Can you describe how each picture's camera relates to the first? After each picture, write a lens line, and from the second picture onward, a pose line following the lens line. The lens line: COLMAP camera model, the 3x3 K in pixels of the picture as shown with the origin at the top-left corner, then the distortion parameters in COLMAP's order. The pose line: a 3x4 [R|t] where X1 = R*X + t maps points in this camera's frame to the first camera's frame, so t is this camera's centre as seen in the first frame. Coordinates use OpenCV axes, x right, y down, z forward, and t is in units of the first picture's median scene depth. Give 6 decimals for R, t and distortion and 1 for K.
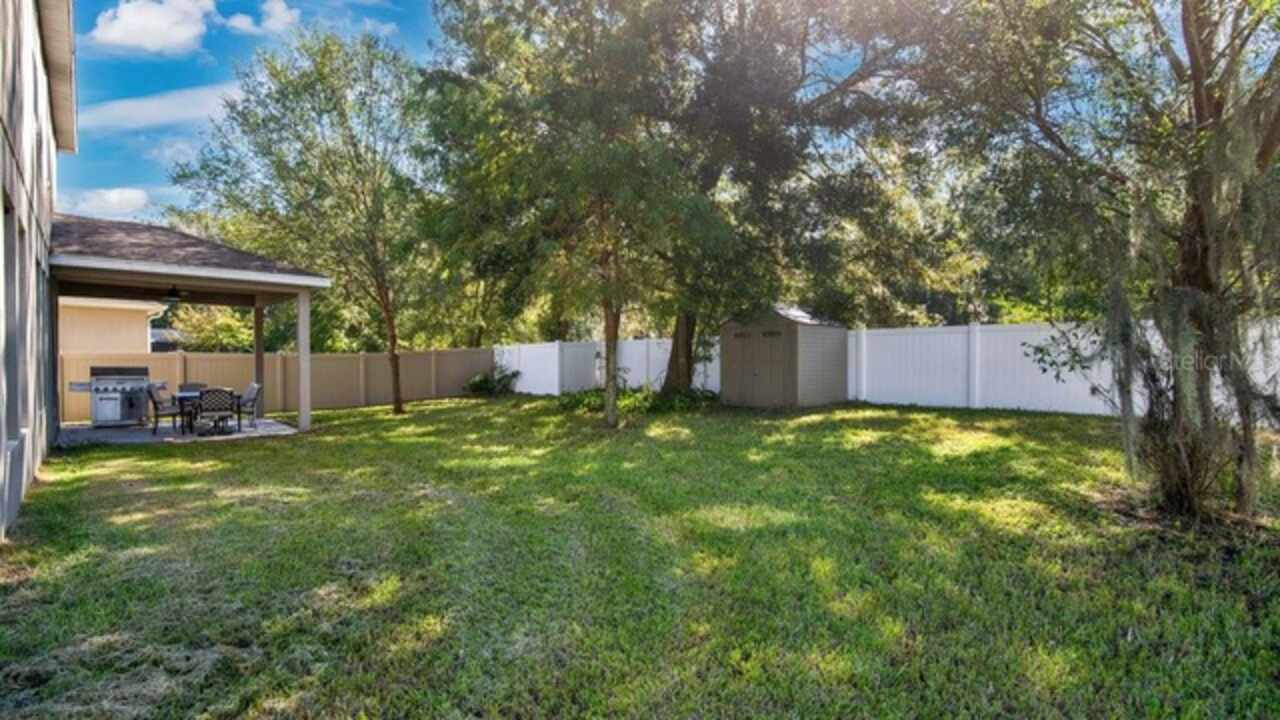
lens RADIAL K [[588.8, 0, 637.6], [0, 588.8, 367.9], [0, 0, 1]] dist [-0.013214, 0.000557]
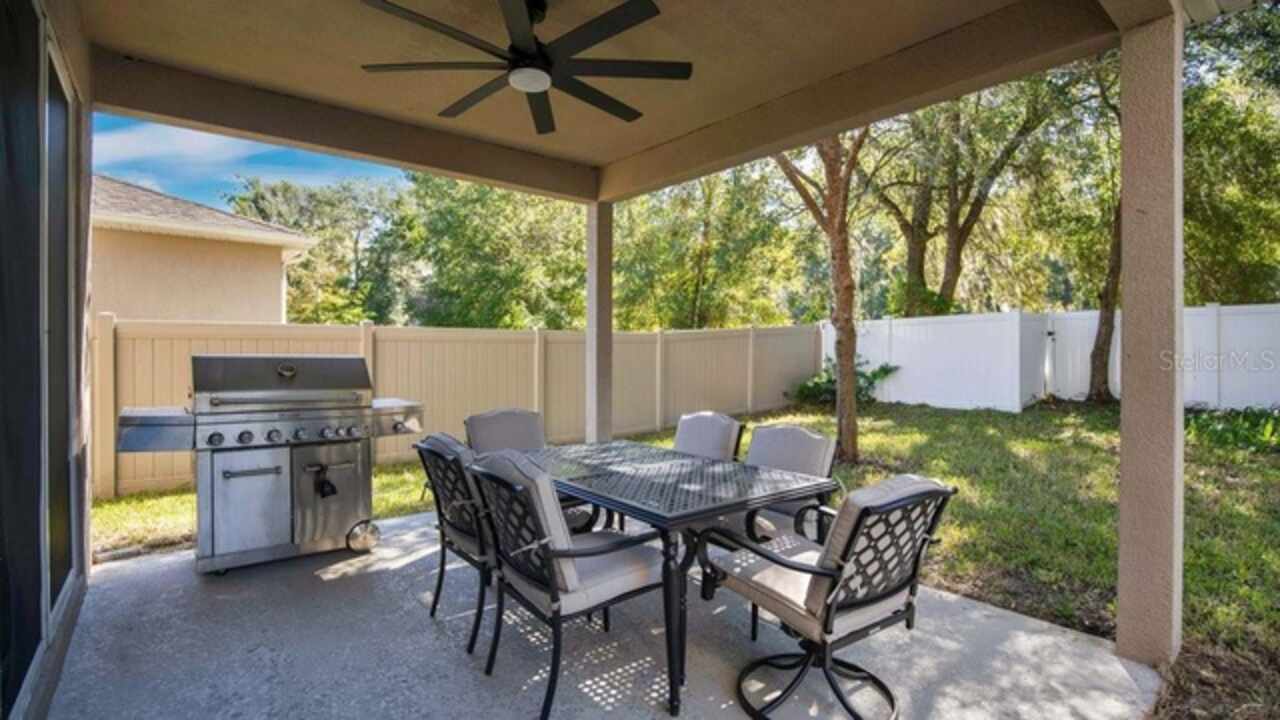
lens RADIAL K [[588.8, 0, 642.2], [0, 588.8, 356.6], [0, 0, 1]] dist [-0.013214, 0.000557]
pose [[0.997286, 0.001686, -0.073603, -0.685711], [-0.001733, 0.999998, -0.000578, -0.002409], [0.073602, 0.000705, 0.997287, 0.717677]]
